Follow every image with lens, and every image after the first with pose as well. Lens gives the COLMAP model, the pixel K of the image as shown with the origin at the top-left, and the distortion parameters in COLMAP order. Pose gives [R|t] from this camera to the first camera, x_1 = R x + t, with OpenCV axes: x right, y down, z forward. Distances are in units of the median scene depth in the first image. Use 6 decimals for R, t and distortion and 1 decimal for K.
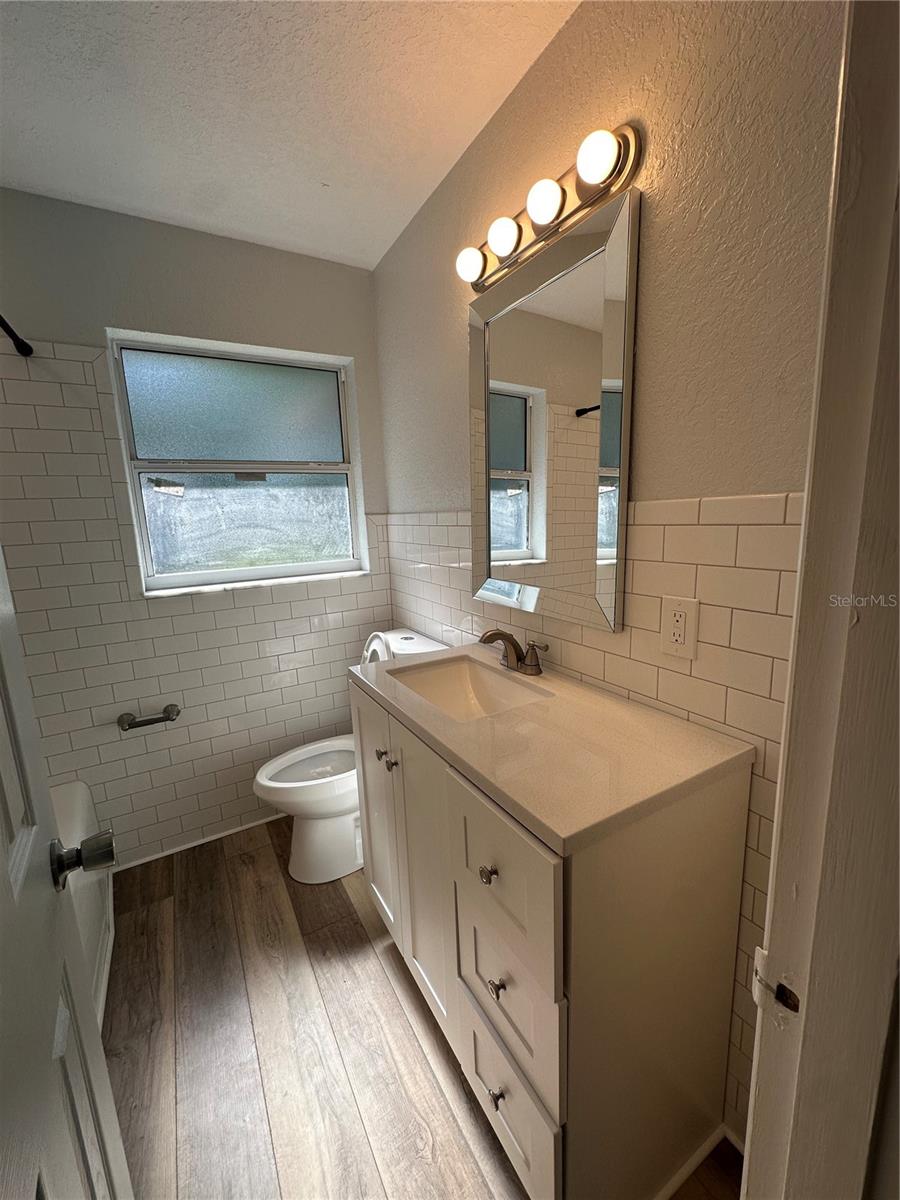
lens RADIAL K [[480.1, 0, 451.3], [0, 480.1, 600.2], [0, 0, 1]] dist [-0.007998, 0.001753]
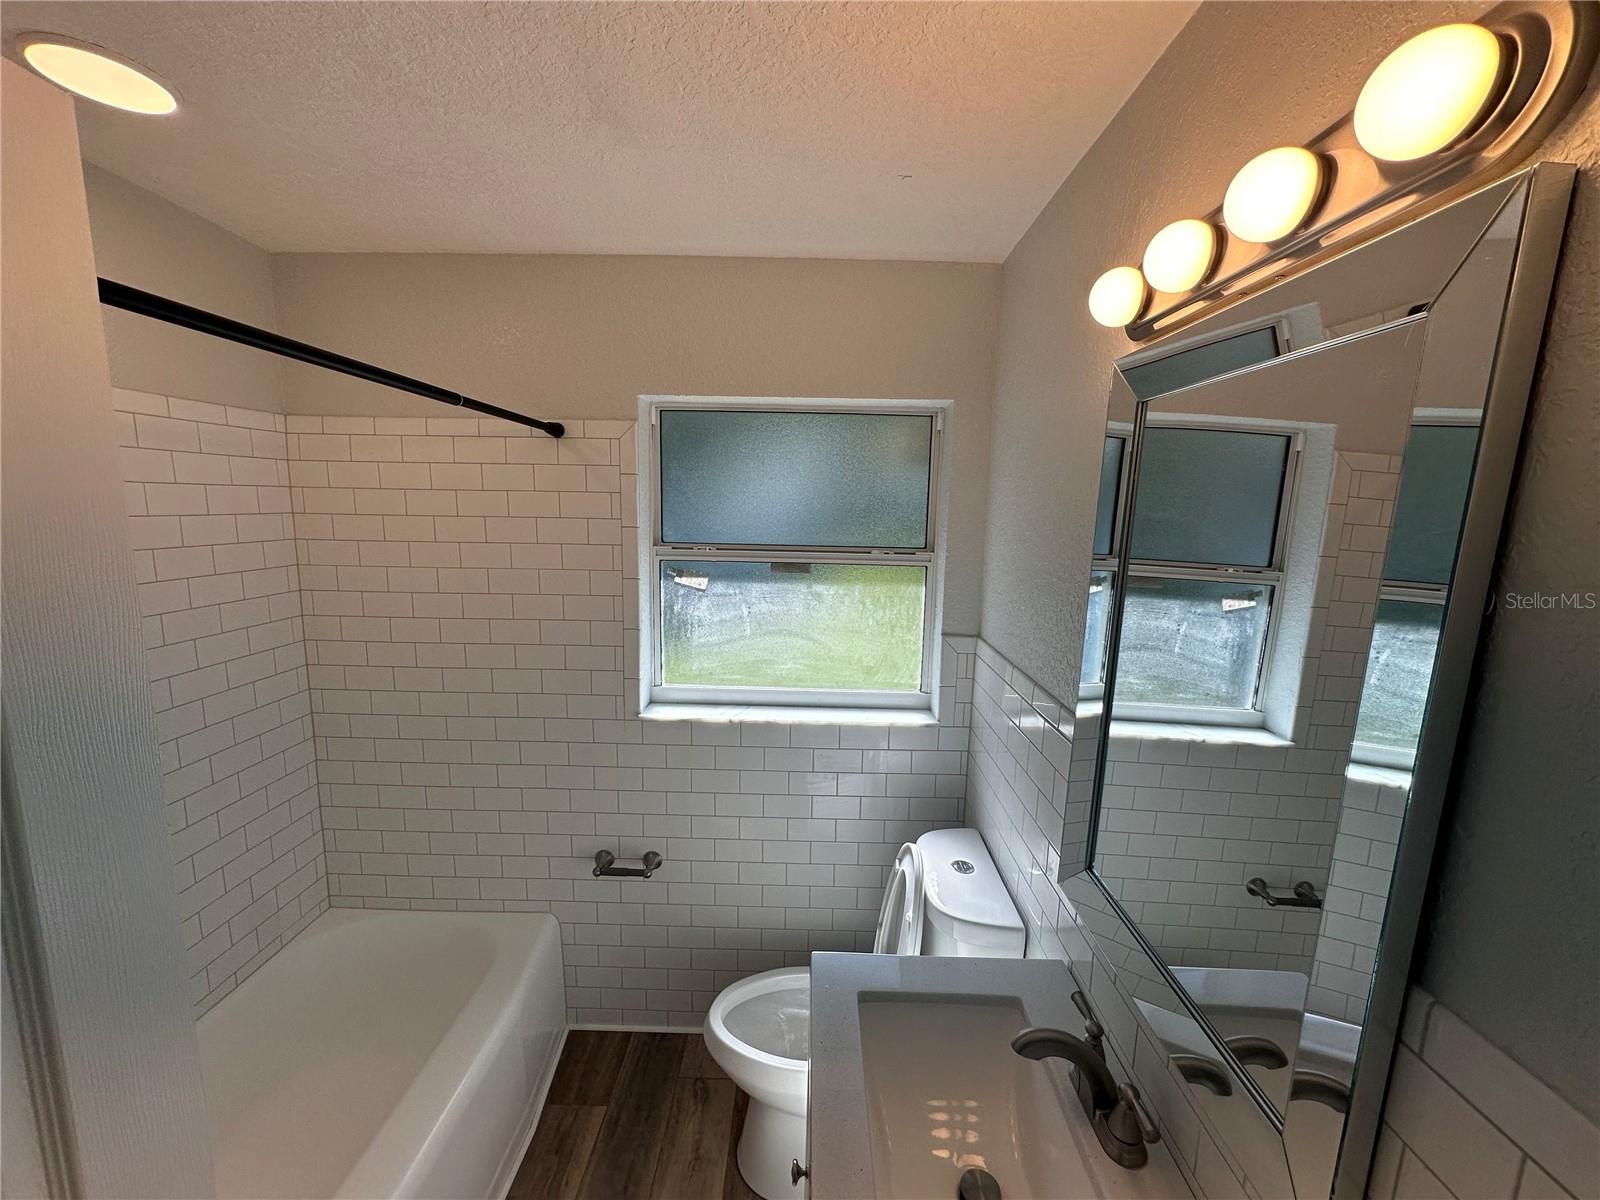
lens RADIAL K [[640.2, 0, 802.4], [0, 640.2, 601.5], [0, 0, 1]] dist [-0.007998, 0.001753]
pose [[0.857990, 0.132112, -0.496386, 0.081078], [-0.145730, 0.989259, 0.011398, -0.204704], [0.492560, 0.062558, 0.868027, 0.155314]]
